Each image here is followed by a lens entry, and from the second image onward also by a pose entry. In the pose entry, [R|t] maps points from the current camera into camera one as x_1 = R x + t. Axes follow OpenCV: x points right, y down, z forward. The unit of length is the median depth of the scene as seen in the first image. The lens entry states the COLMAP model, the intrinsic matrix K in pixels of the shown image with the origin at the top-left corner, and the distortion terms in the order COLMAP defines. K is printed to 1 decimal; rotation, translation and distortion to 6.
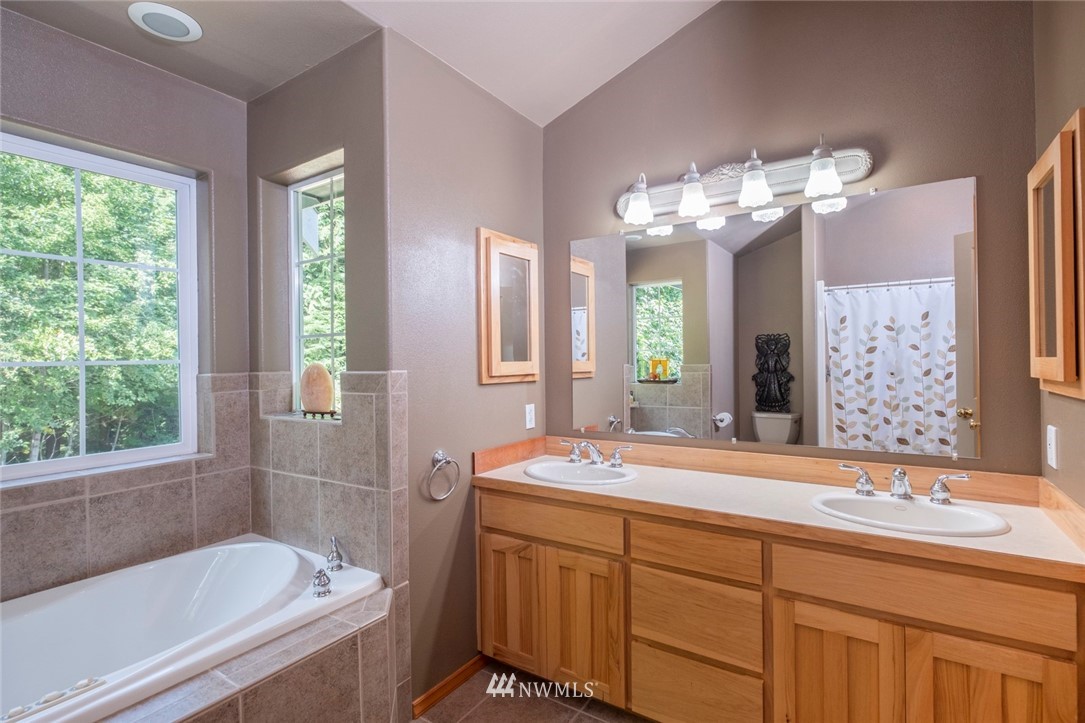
lens RADIAL K [[515.8, 0, 539.4], [0, 515.8, 360.4], [0, 0, 1]] dist [0.001601, -0.001021]
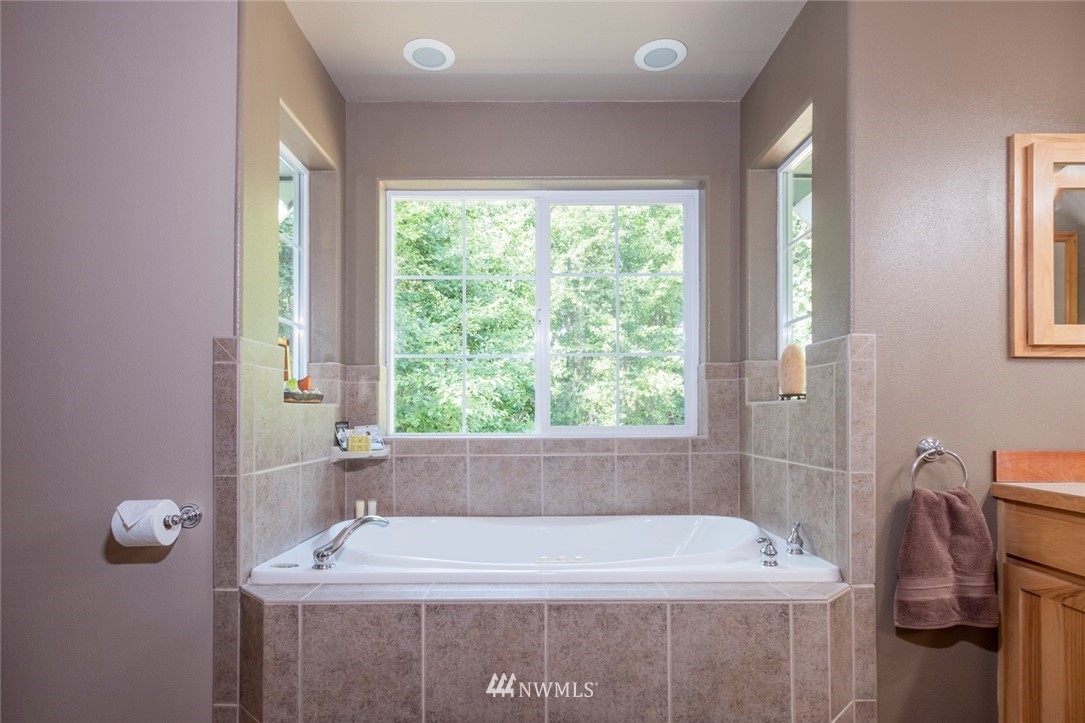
lens RADIAL K [[567.4, 0, 533.9], [0, 567.4, 398.6], [0, 0, 1]] dist [0.002265, -0.000917]
pose [[0.567780, 0.008746, -0.823134, 0.172159], [-0.002502, 0.999957, 0.008899, 0.108287], [0.823176, -0.002993, 0.567778, 0.021351]]
